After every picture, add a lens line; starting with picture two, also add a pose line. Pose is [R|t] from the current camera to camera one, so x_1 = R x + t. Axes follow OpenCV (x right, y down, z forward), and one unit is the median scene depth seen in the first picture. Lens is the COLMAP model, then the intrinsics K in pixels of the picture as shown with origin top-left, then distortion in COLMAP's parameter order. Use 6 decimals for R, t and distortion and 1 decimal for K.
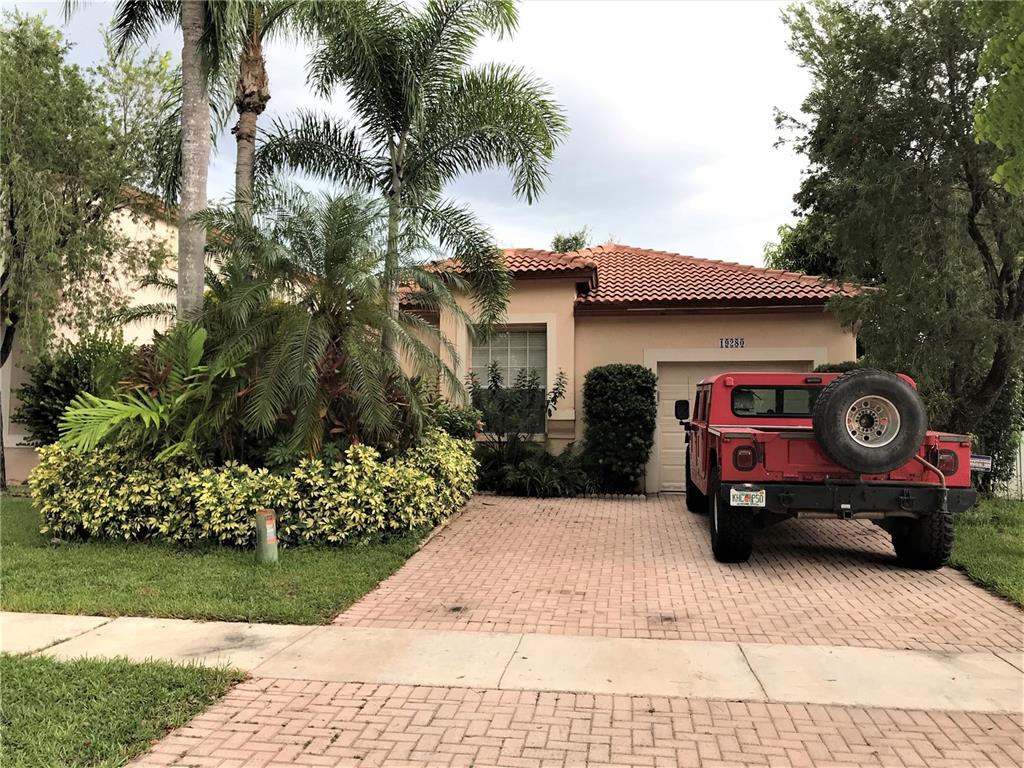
lens RADIAL K [[836.6, 0, 513.4], [0, 836.6, 384.8], [0, 0, 1]] dist [0.033442, -0.035204]
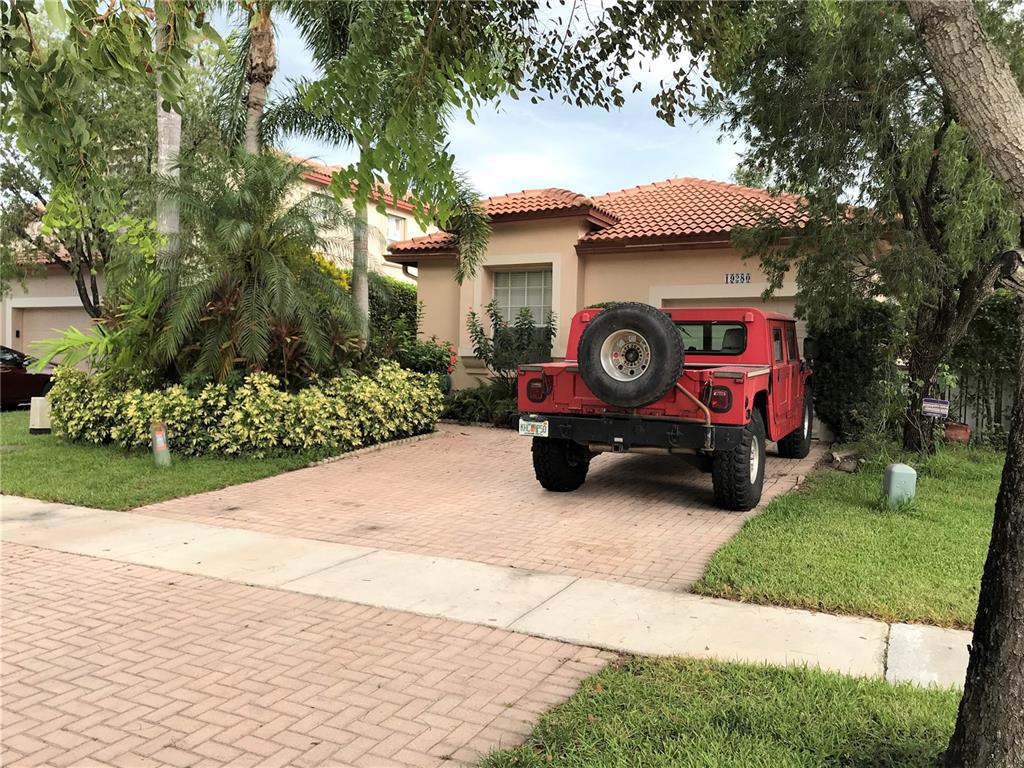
lens RADIAL K [[836.6, 0, 514.6], [0, 836.6, 383.3], [0, 0, 1]] dist [0.033442, -0.035204]
pose [[0.945157, 0.021678, -0.325896, 0.601403], [0.000015, 0.997792, 0.066414, 0.010488], [0.326616, -0.062776, 0.943070, 0.019231]]
